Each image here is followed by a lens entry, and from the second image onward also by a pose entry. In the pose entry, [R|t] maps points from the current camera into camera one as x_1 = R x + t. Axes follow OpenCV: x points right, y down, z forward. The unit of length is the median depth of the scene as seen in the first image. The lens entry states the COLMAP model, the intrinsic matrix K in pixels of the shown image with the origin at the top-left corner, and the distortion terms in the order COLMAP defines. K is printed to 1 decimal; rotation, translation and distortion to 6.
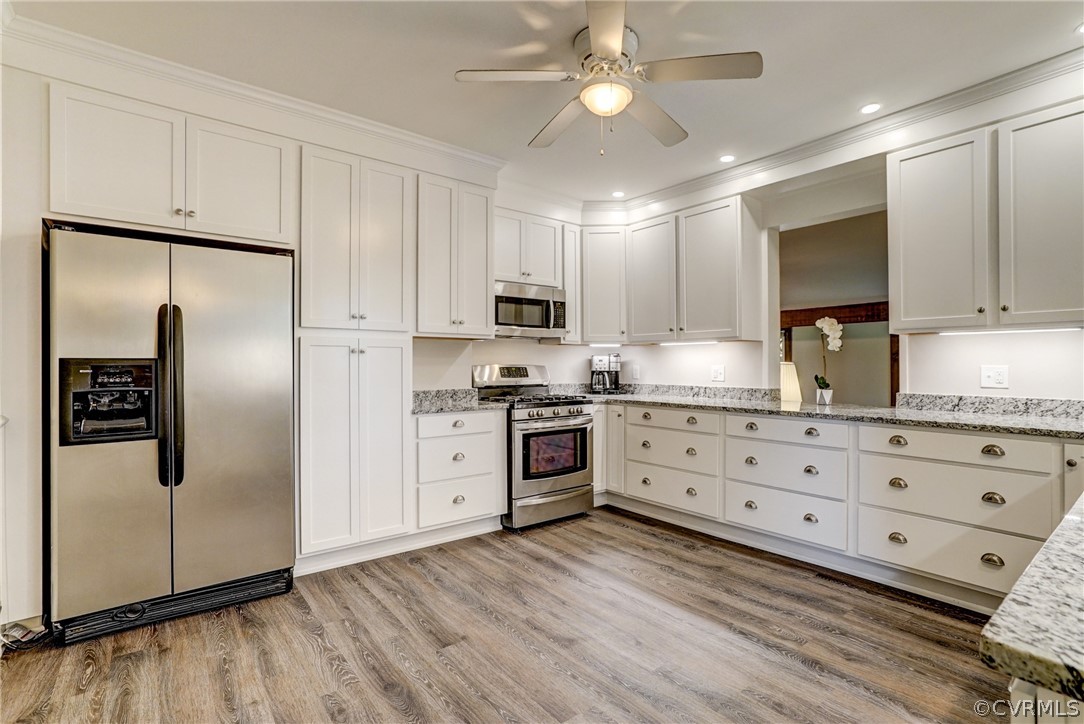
lens RADIAL K [[514.1, 0, 575.6], [0, 514.1, 362.6], [0, 0, 1]] dist [-0.051958, 0.027113]
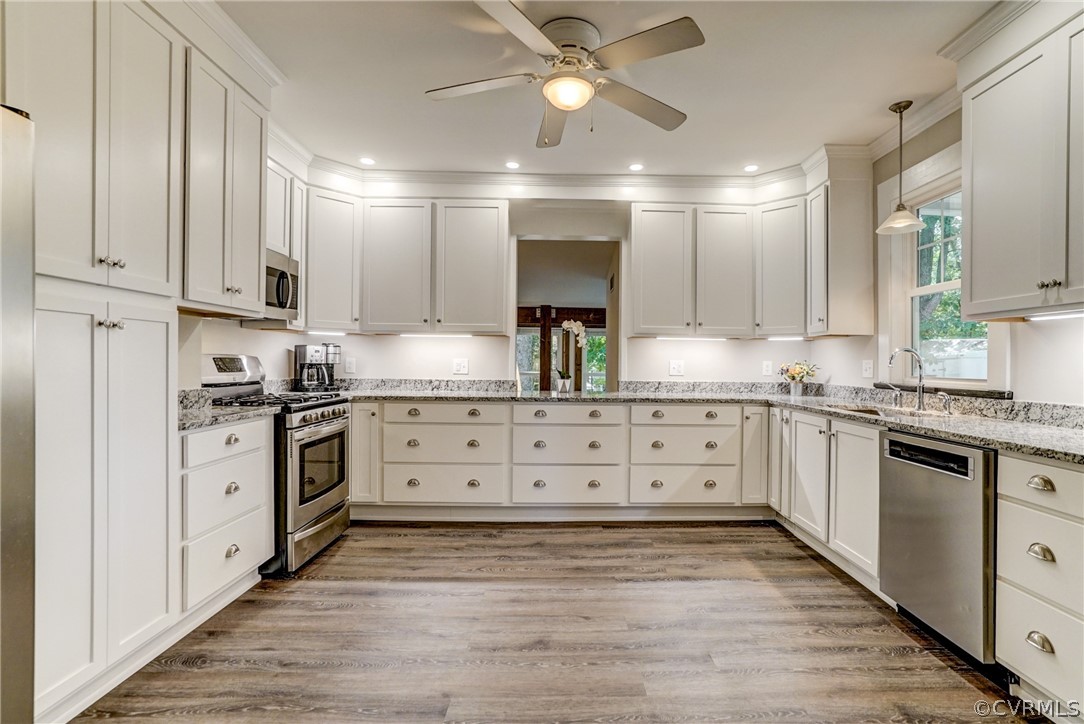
lens RADIAL K [[514.1, 0, 575.6], [0, 514.1, 362.6], [0, 0, 1]] dist [-0.051958, 0.027113]
pose [[0.625186, 0.005677, 0.780455, -0.488463], [-0.013433, 0.999904, 0.003488, 0.008819], [-0.780360, -0.012664, 0.625202, 0.238024]]
